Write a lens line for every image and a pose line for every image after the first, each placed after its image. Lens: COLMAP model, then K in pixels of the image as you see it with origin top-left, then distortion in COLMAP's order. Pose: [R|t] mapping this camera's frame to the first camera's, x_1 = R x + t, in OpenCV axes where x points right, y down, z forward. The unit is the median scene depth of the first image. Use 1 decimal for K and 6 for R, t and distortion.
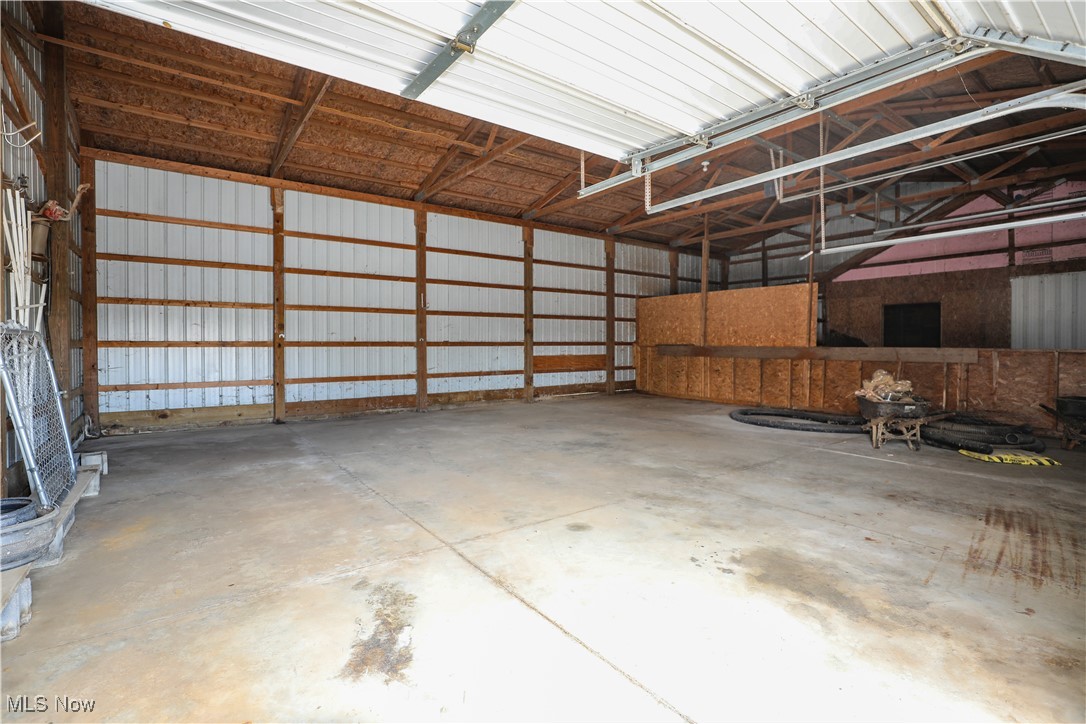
lens RADIAL K [[506.5, 0, 546.4], [0, 506.5, 355.4], [0, 0, 1]] dist [-0.032126, 0.006435]
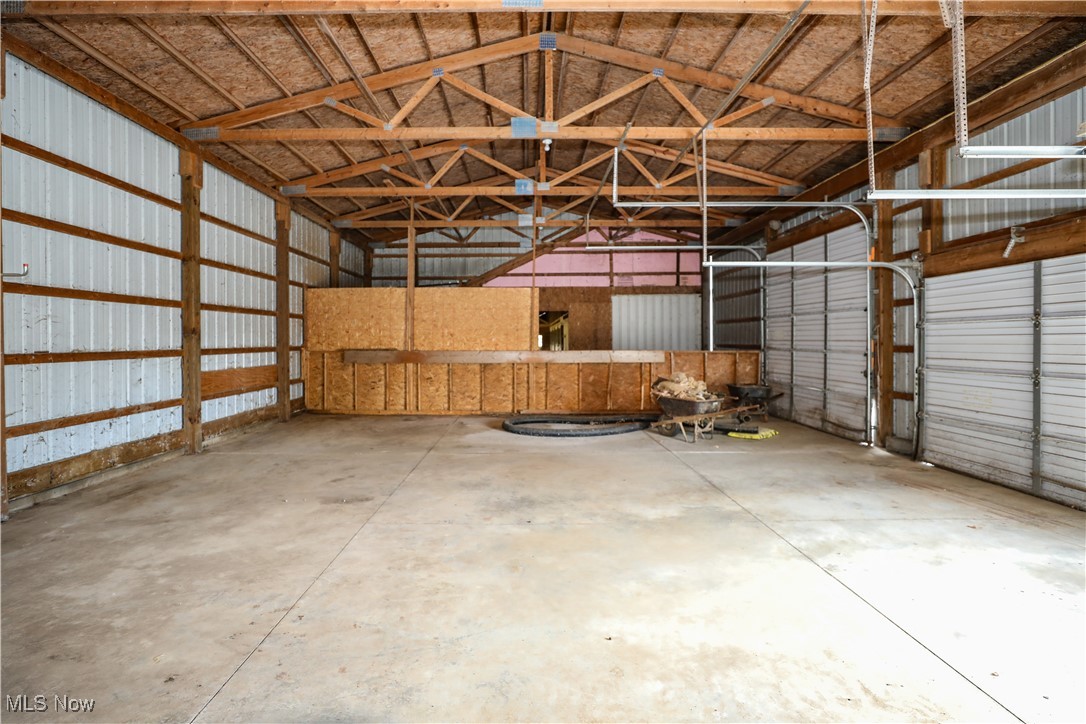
lens RADIAL K [[506.5, 0, 535.8], [0, 506.5, 346.2], [0, 0, 1]] dist [-0.032126, 0.006435]
pose [[0.597539, -0.010519, 0.801771, -0.260386], [0.021745, 0.999759, -0.003089, -0.019867], [-0.801545, 0.019280, 0.597623, 0.338232]]
